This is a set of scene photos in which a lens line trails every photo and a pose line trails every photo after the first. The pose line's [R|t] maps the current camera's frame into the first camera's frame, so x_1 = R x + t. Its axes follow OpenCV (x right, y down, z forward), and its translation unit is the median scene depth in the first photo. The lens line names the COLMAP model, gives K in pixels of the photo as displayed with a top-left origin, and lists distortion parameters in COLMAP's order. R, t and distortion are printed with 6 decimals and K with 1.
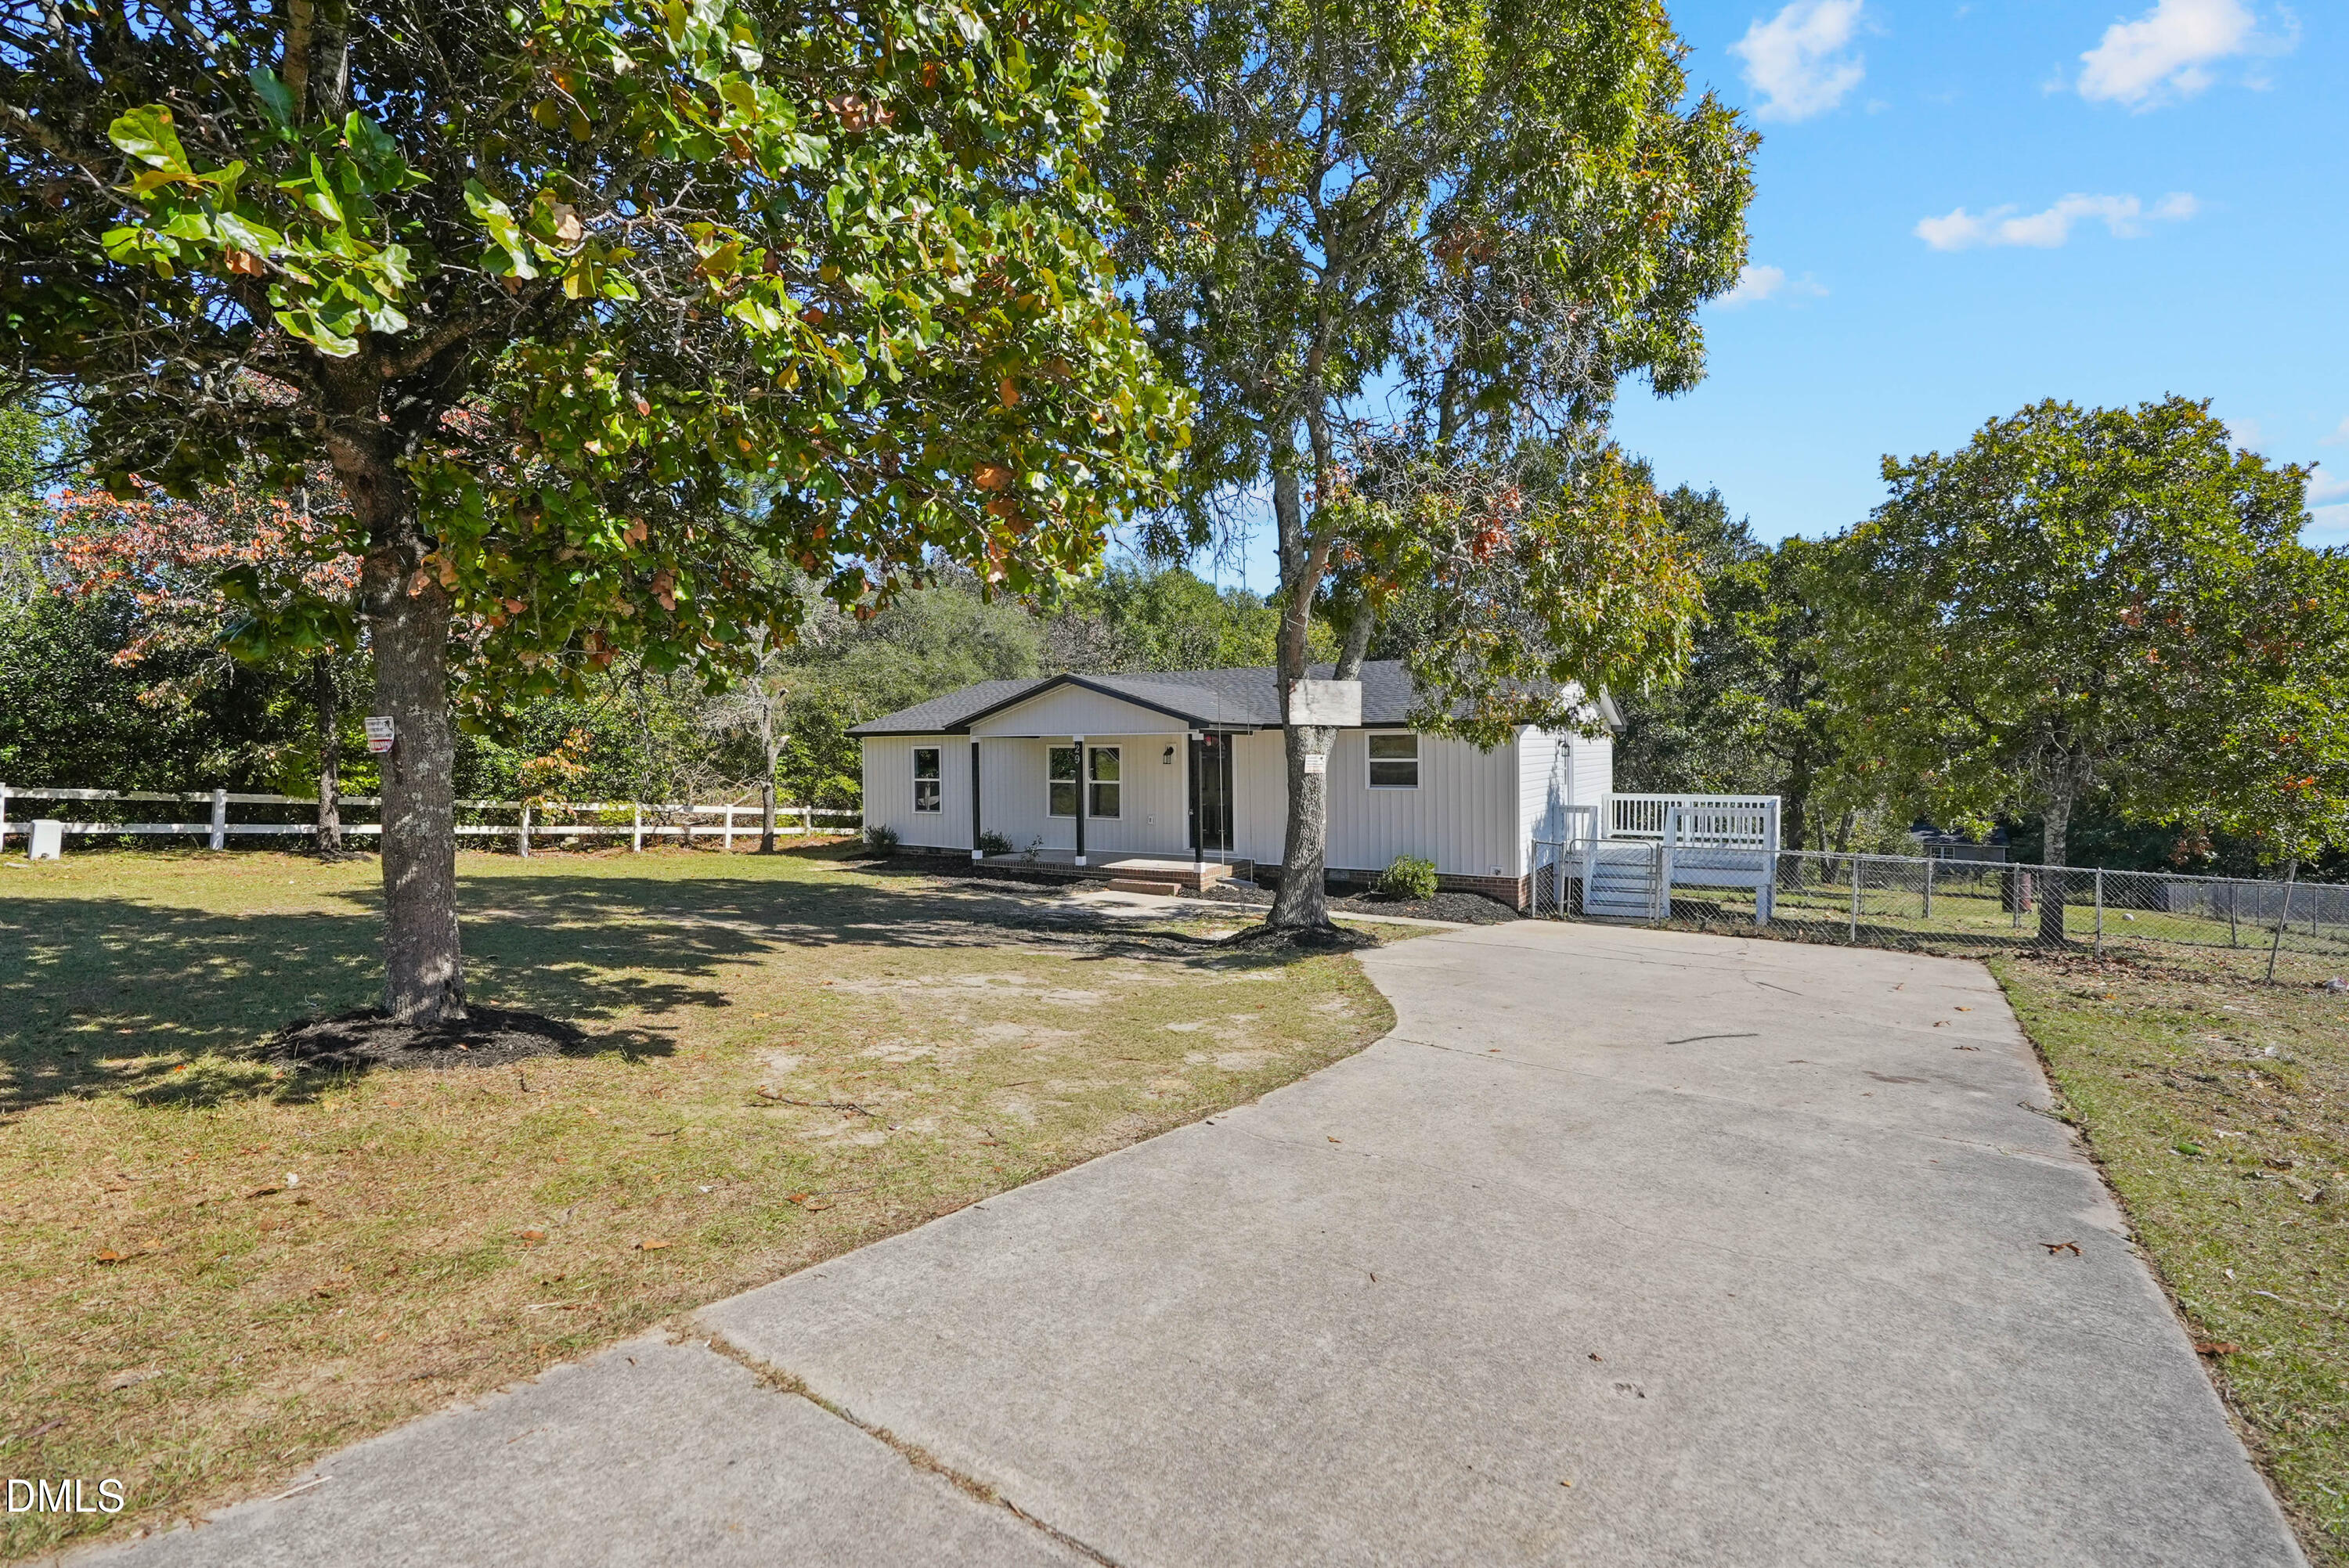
lens RADIAL K [[1093.2, 0, 1174.5], [0, 1093.2, 784.0], [0, 0, 1]] dist [-0.000322, 0.000017]
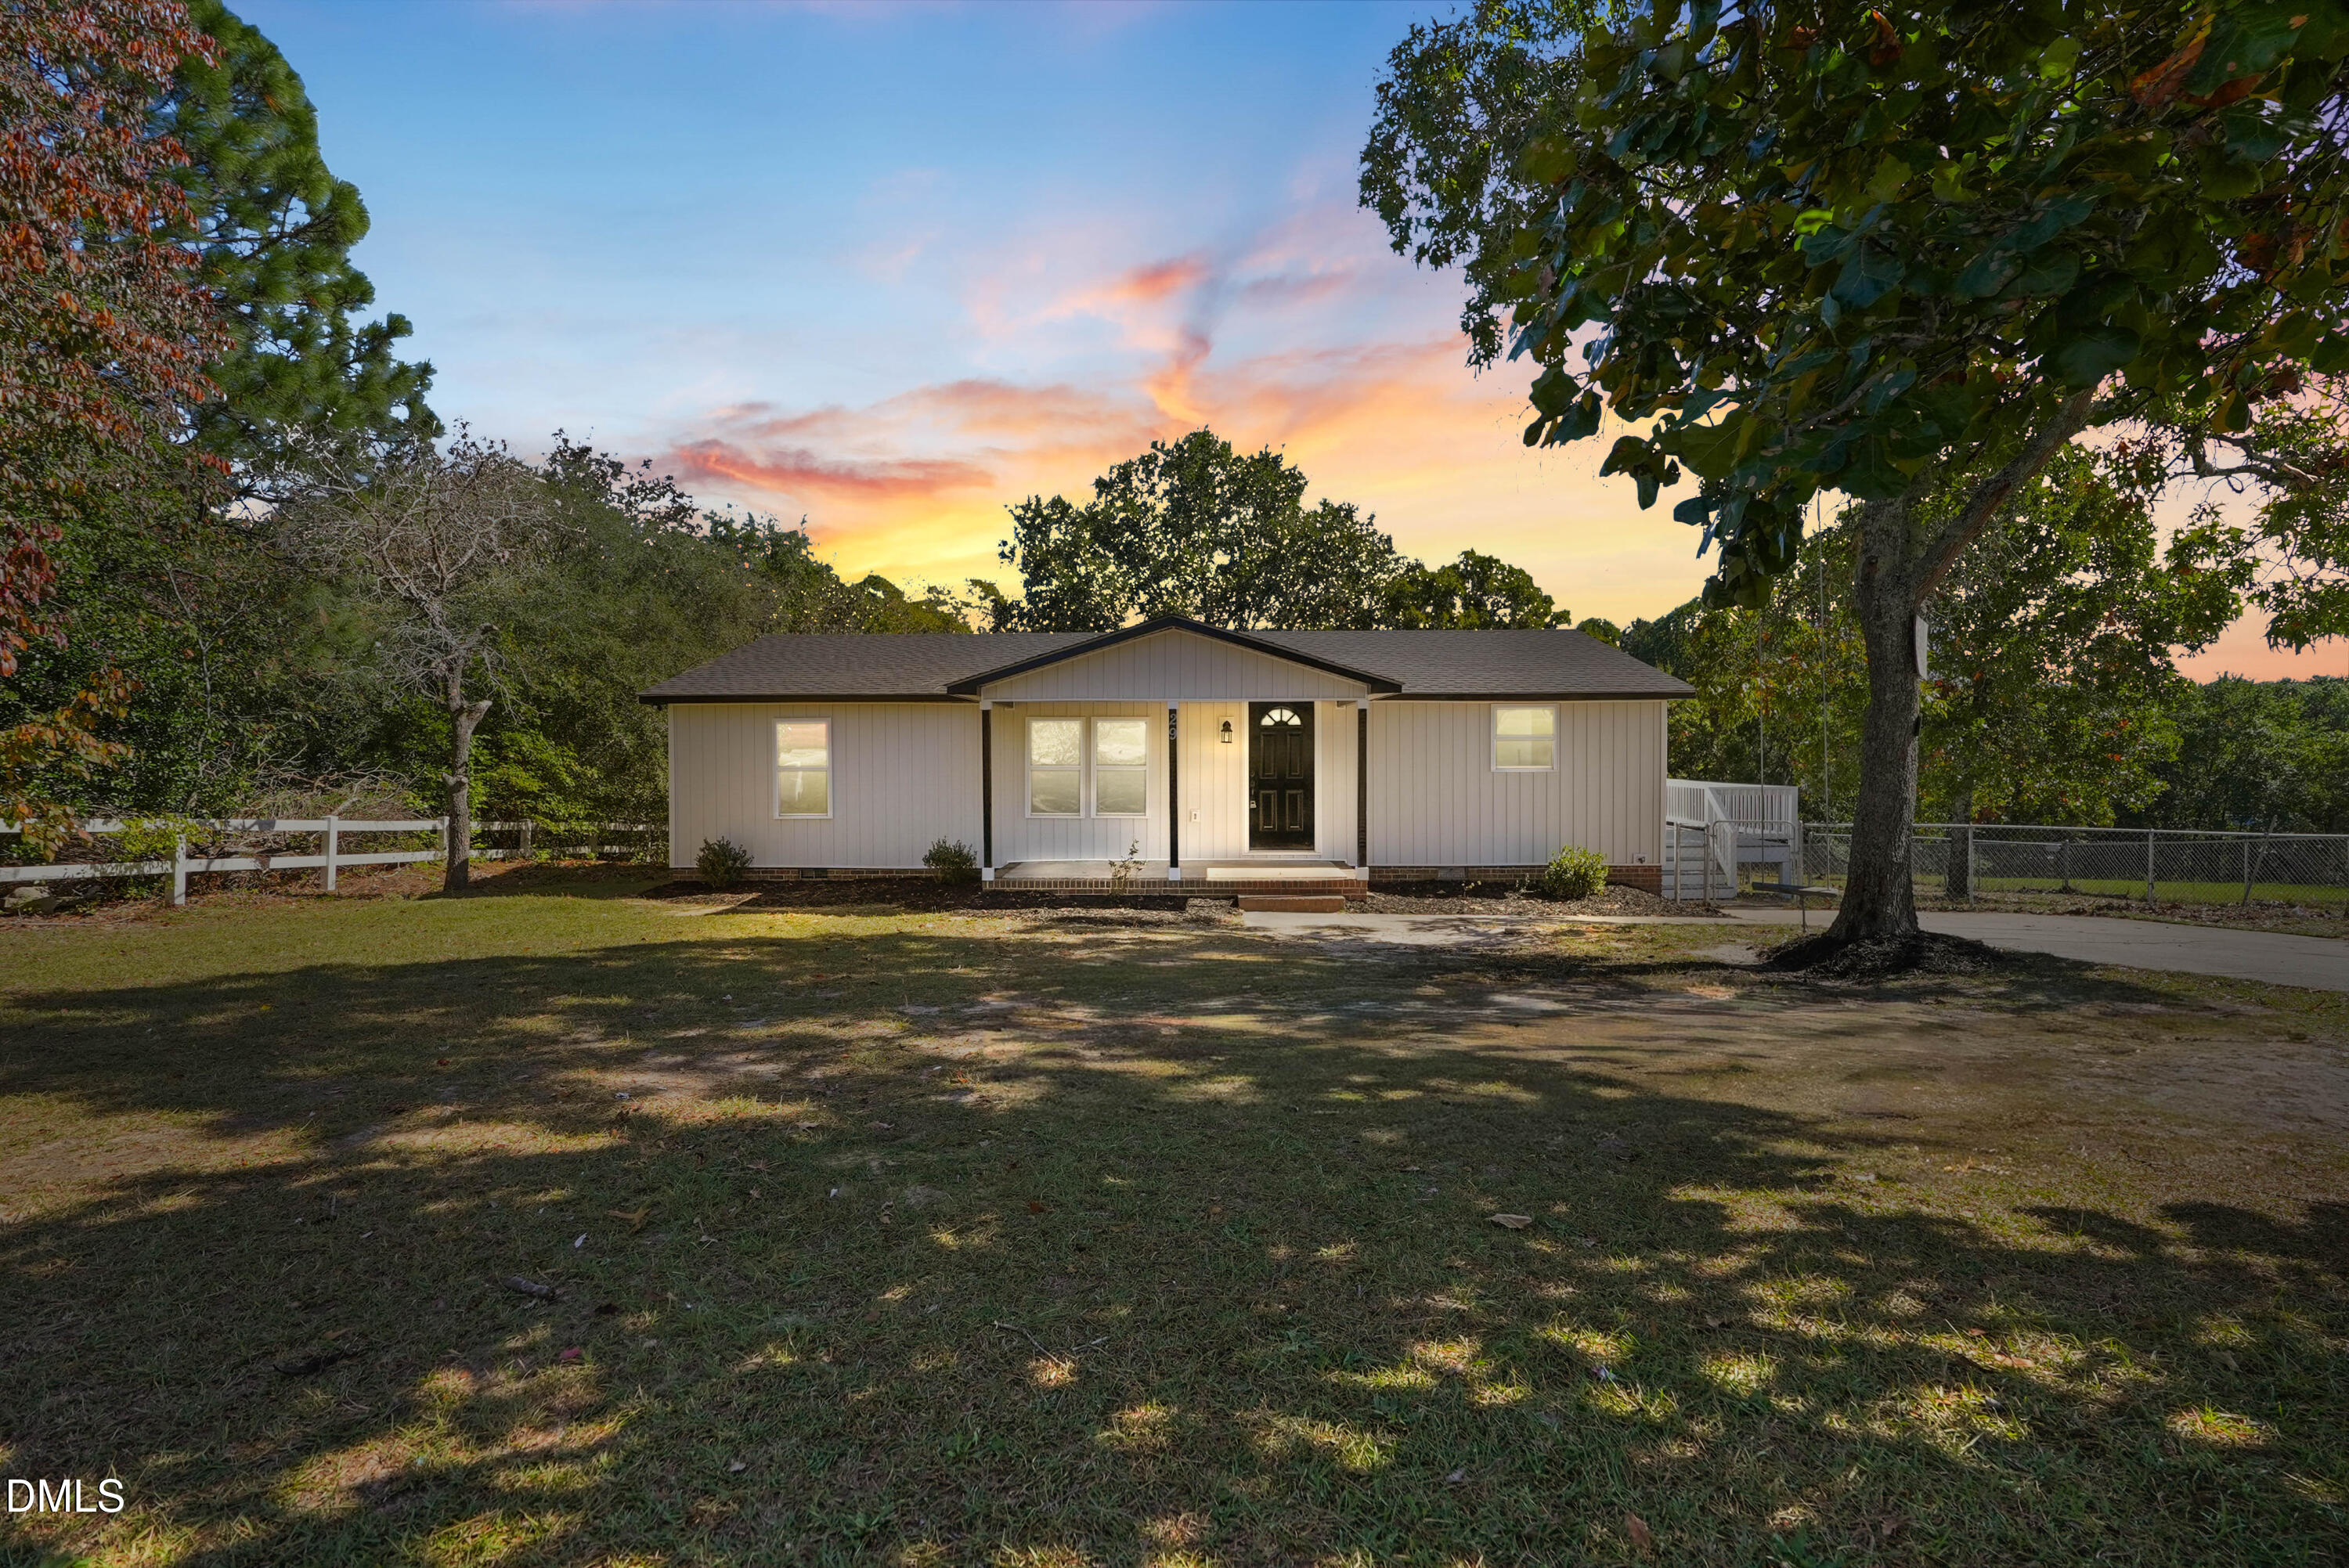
lens RADIAL K [[1070.2, 0, 1174.5], [0, 1070.2, 784.0], [0, 0, 1]] dist [-0.000324, 0.000118]
pose [[0.860830, -0.013199, 0.508721, -0.331598], [0.013533, 0.999904, 0.003044, 0.006210], [-0.508712, 0.004264, 0.860926, 0.289579]]
